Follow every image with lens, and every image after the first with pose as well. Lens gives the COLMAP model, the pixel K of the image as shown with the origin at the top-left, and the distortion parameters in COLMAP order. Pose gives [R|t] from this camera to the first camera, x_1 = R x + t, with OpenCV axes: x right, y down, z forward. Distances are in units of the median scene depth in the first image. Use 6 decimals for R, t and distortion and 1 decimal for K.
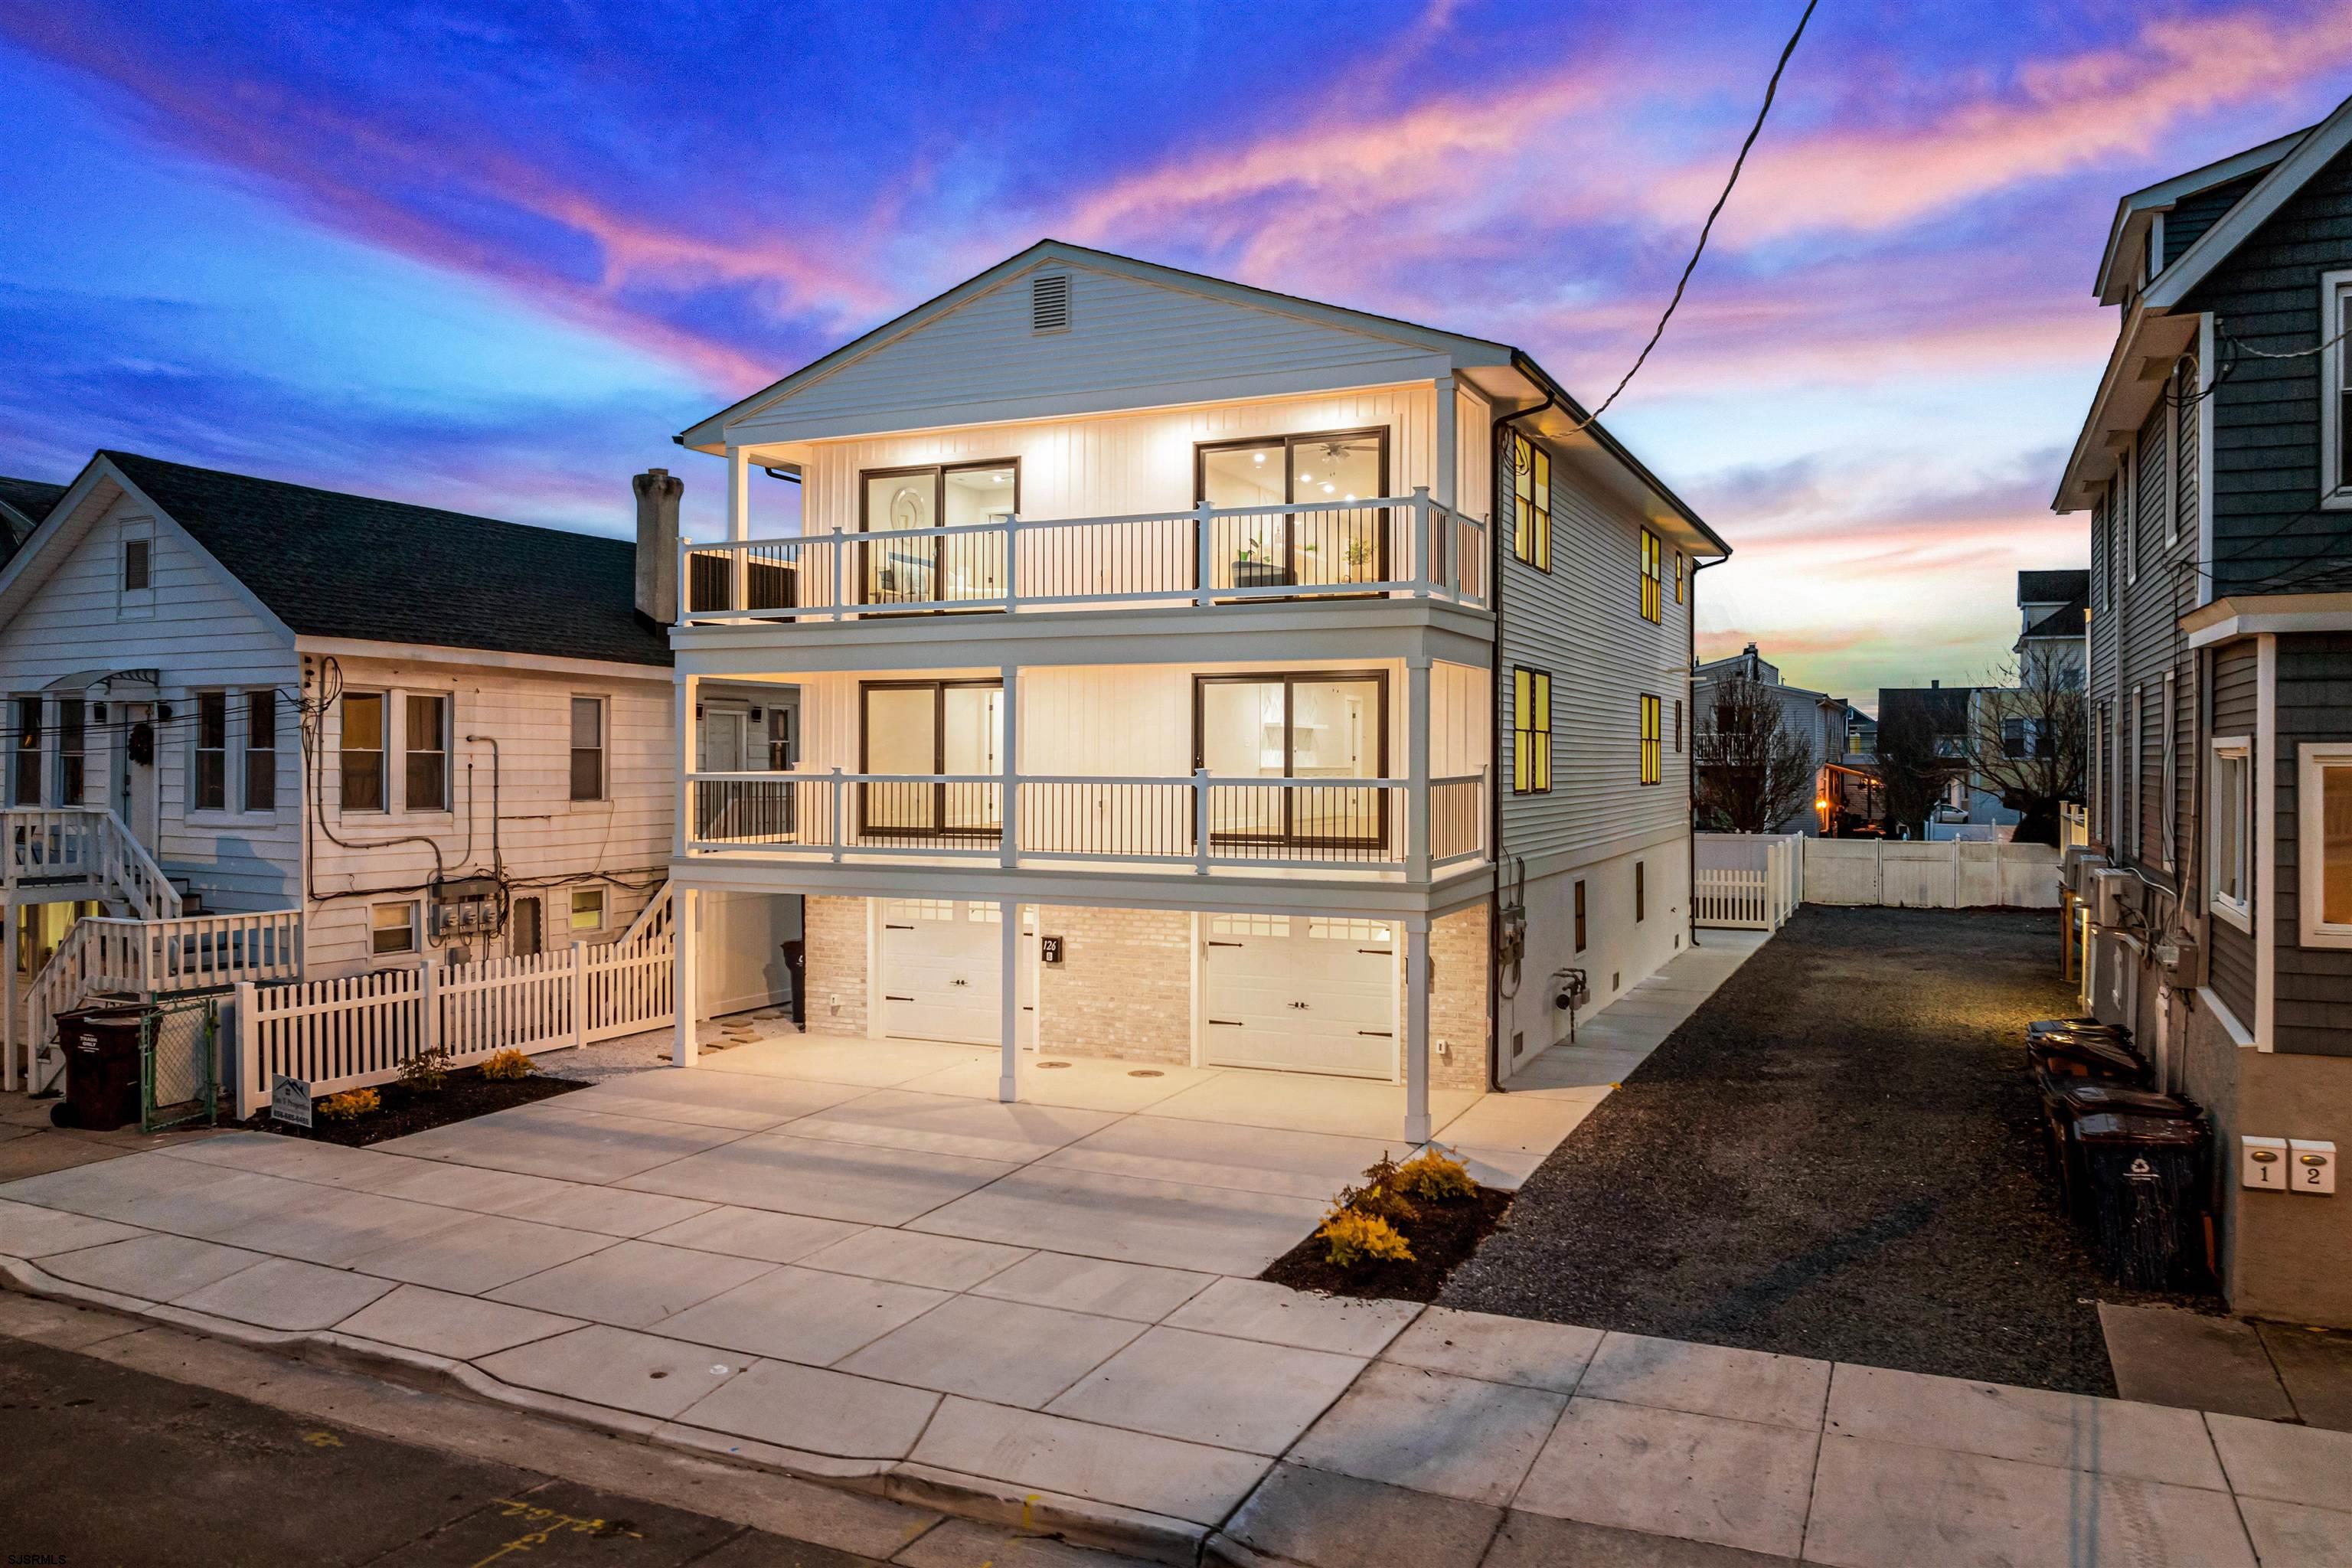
lens RADIAL K [[1667.3, 0, 1193.4], [0, 1667.3, 775.8], [0, 0, 1]] dist [-0.049283, 0.001306]
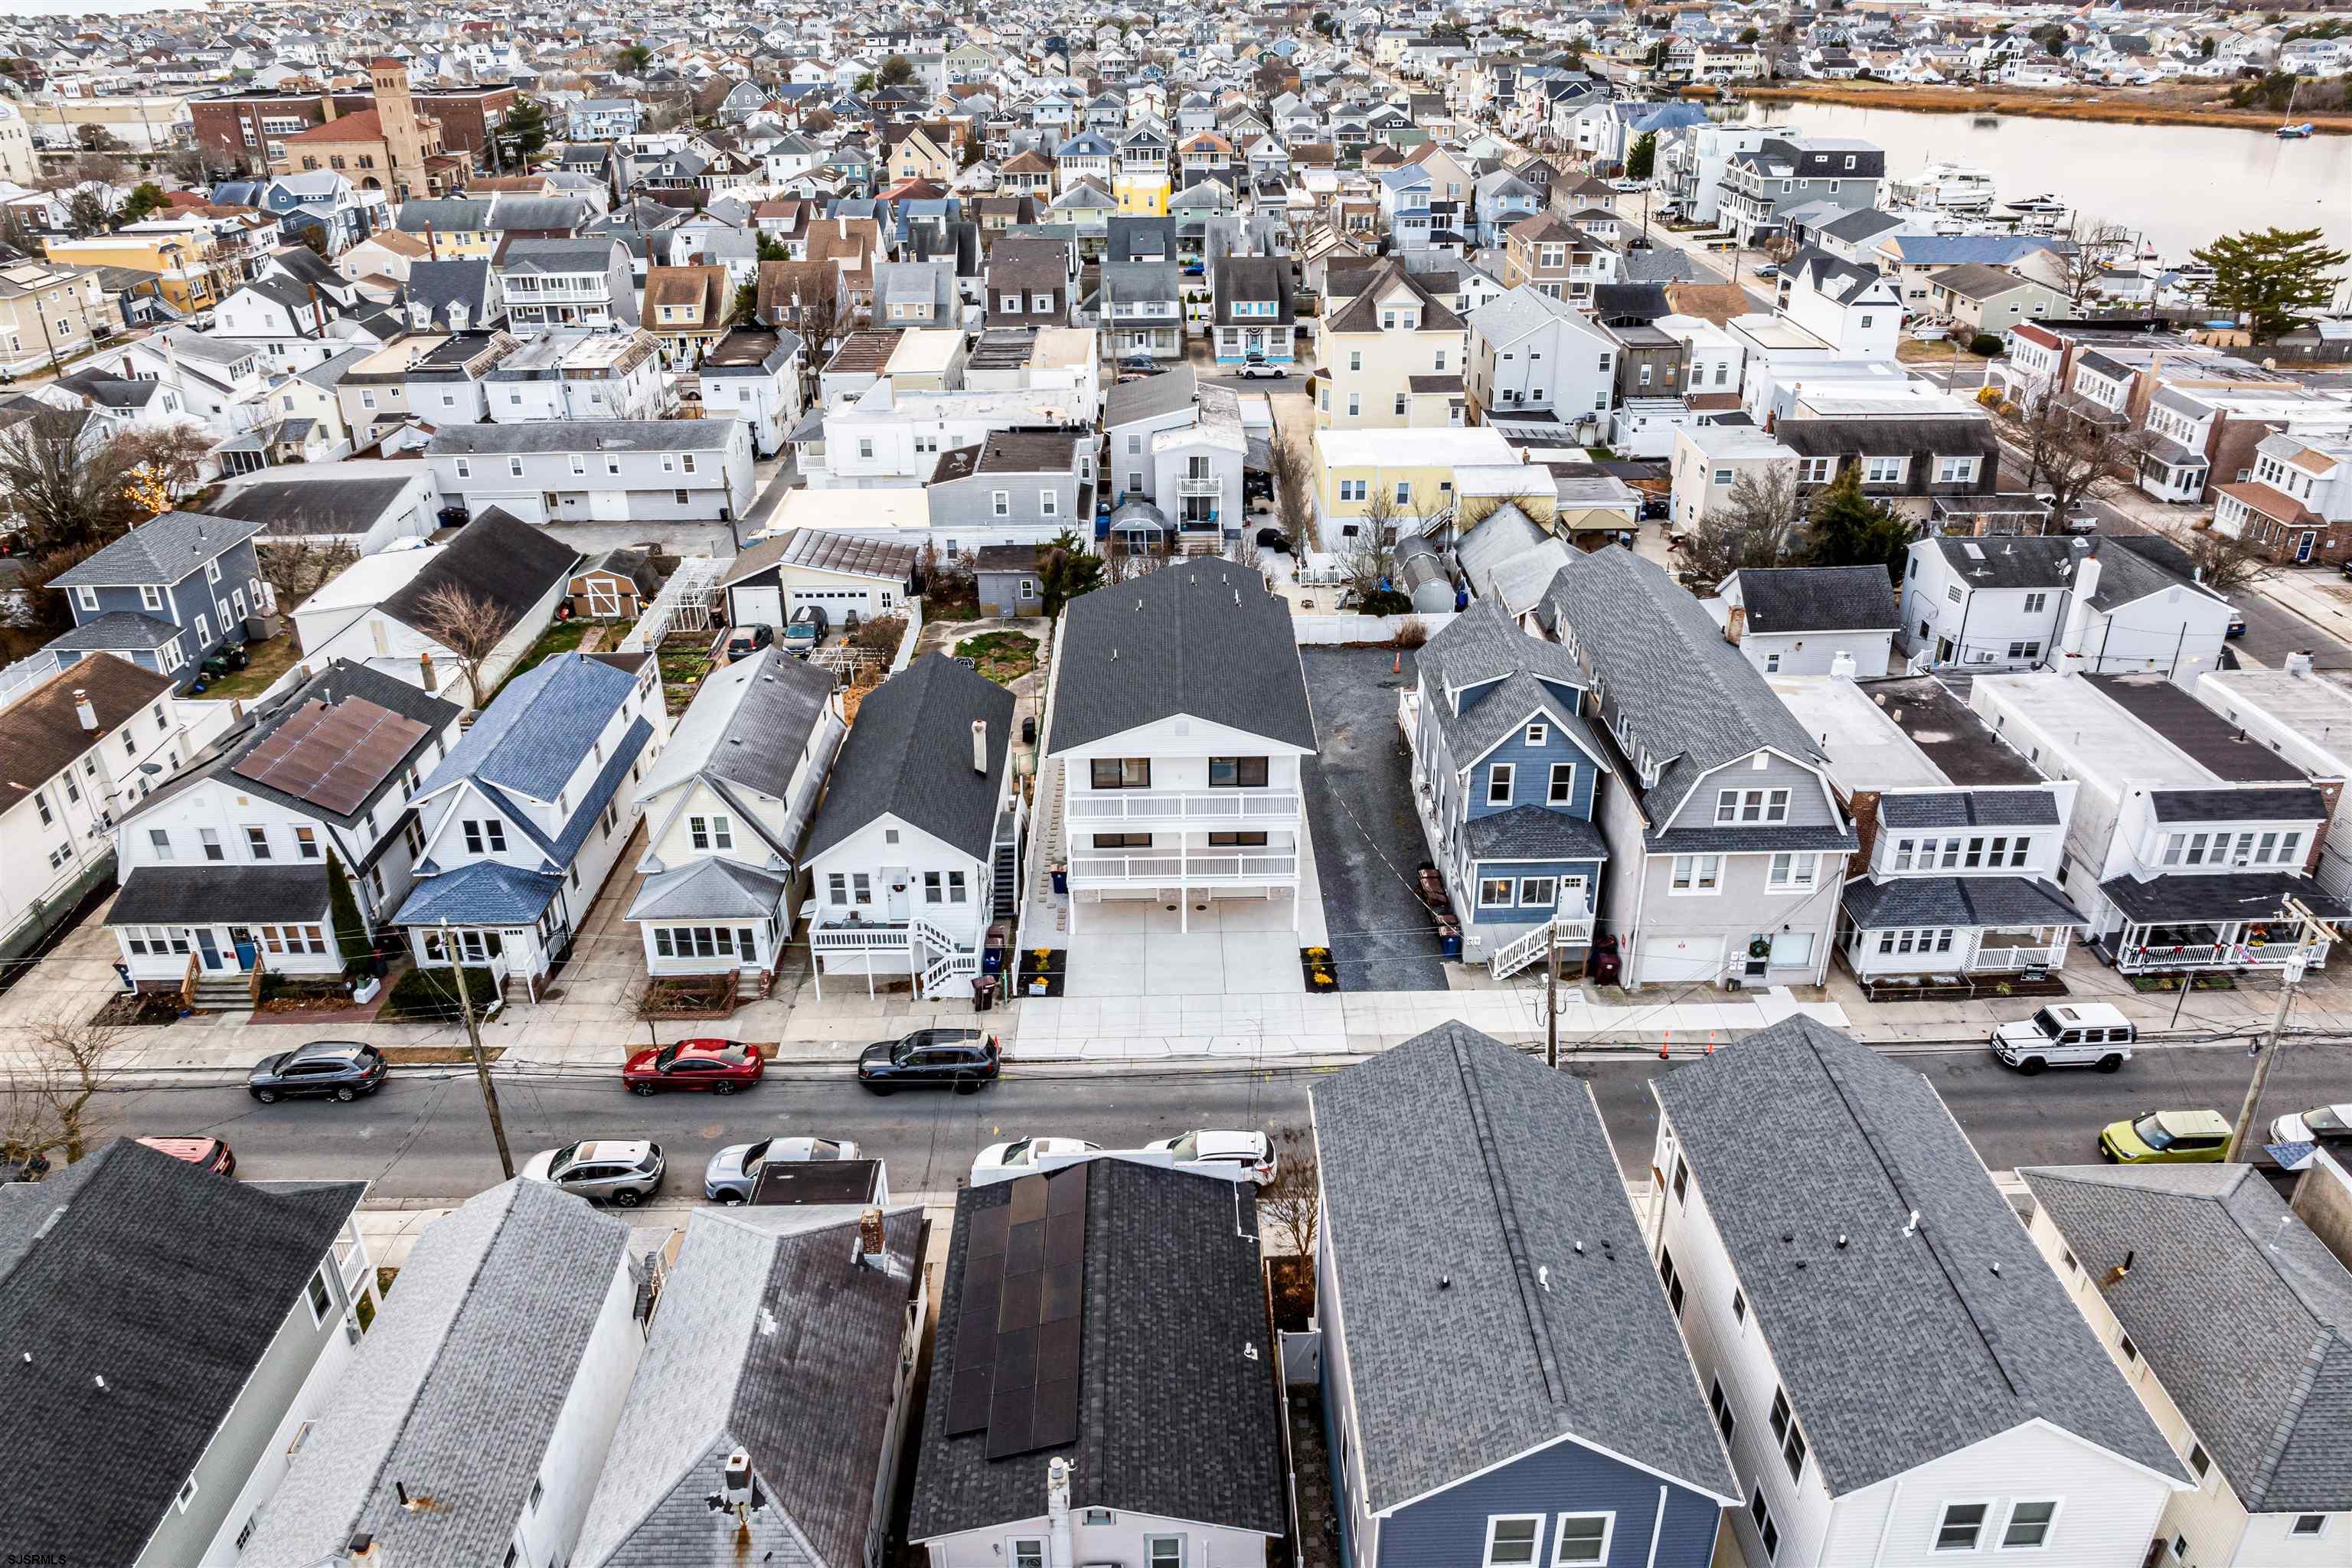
lens RADIAL K [[1667.3, 0, 1176.0], [0, 1667.3, 784.0], [0, 0, 1]] dist [-0.066959, 0.031143]
pose [[0.902212, -0.206025, 0.378902, -1.444724], [0.014388, 0.892416, 0.450984, -1.756693], [-0.431052, -0.401432, 0.808113, -1.859520]]
